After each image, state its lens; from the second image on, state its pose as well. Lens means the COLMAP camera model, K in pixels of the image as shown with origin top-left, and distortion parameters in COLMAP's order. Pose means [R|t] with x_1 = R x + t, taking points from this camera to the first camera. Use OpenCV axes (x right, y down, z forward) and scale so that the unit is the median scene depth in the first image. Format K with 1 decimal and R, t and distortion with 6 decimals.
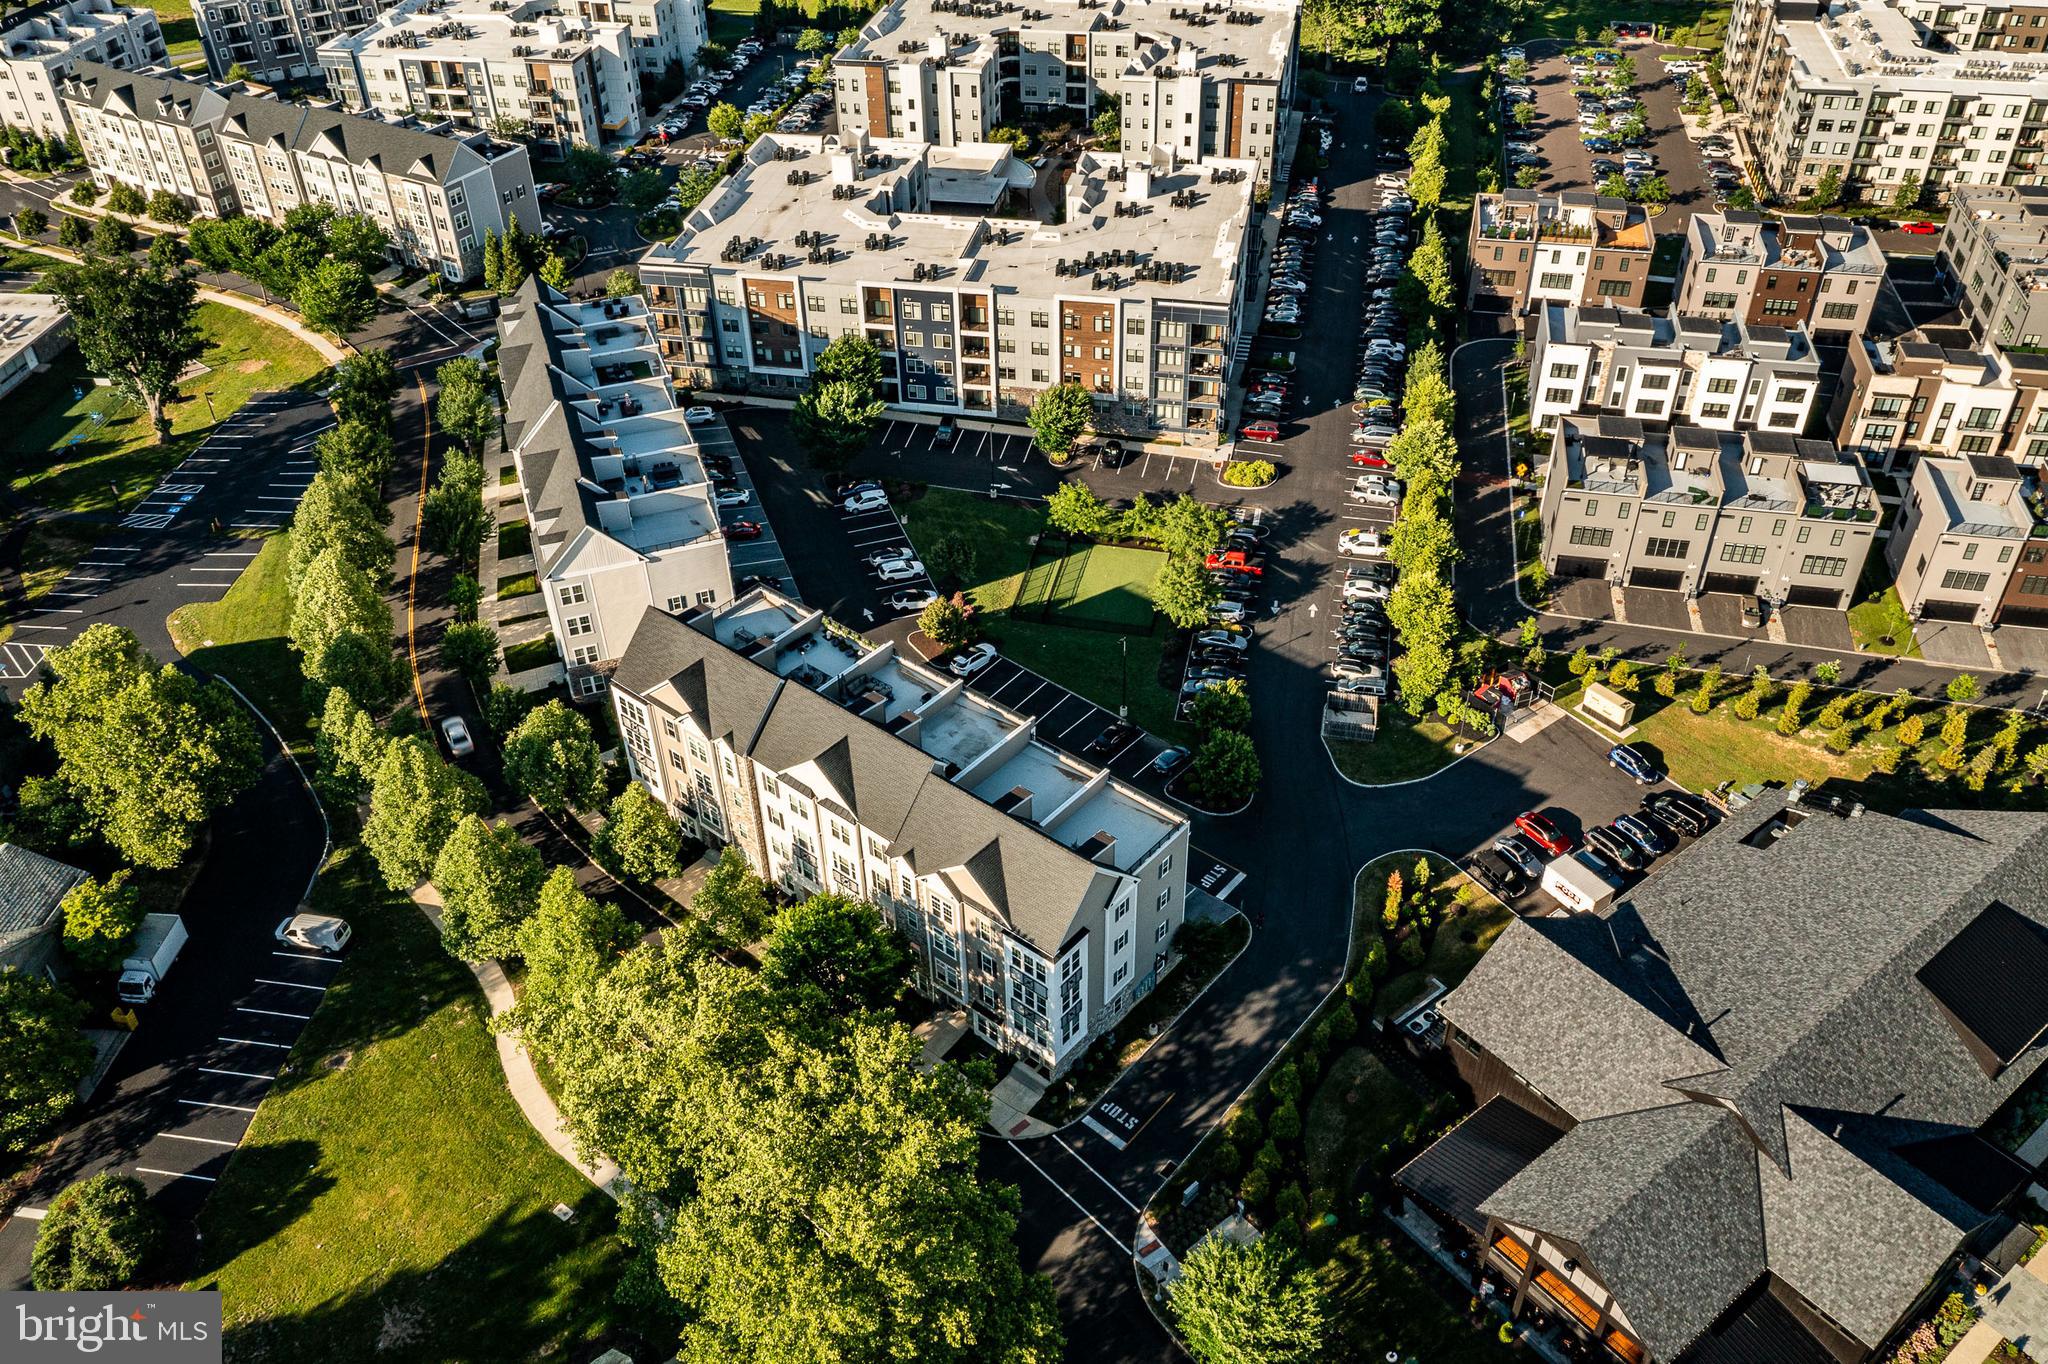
lens RADIAL K [[1624.7, 0, 1023.2], [0, 1624.7, 686.0], [0, 0, 1]] dist [-0.009196, -0.002733]
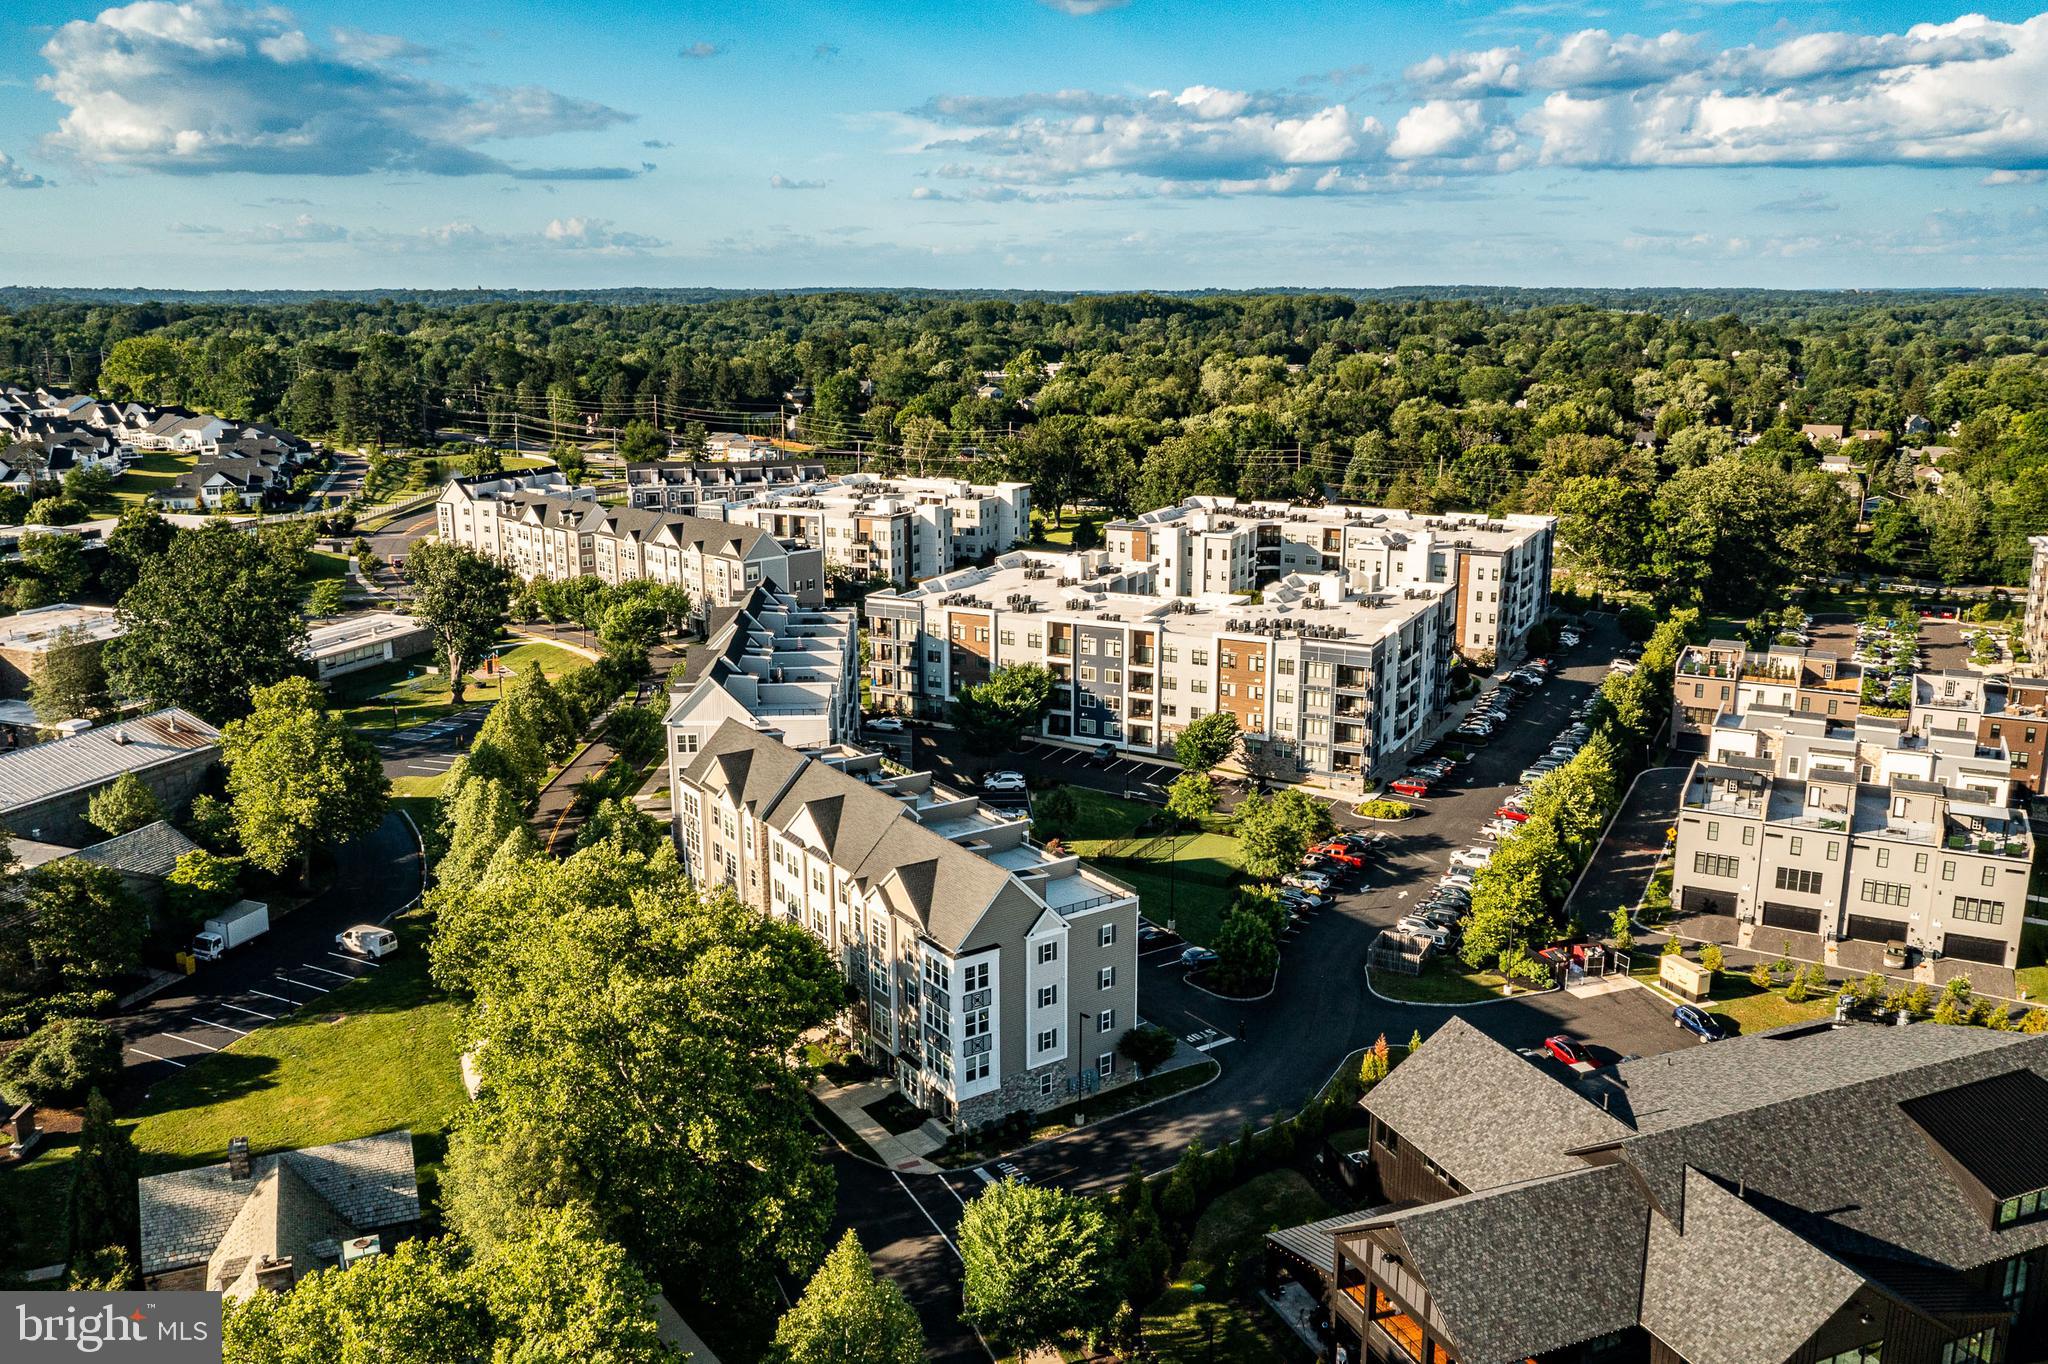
lens RADIAL K [[1654.7, 0, 1024.0], [0, 1654.7, 682.0], [0, 0, 1]] dist [-0.017470, 0.003522]
pose [[0.962970, 0.078852, -0.257820, 0.178323], [-0.178653, 0.902816, -0.391159, 0.233415], [0.201921, 0.422735, 0.883472, 0.015738]]
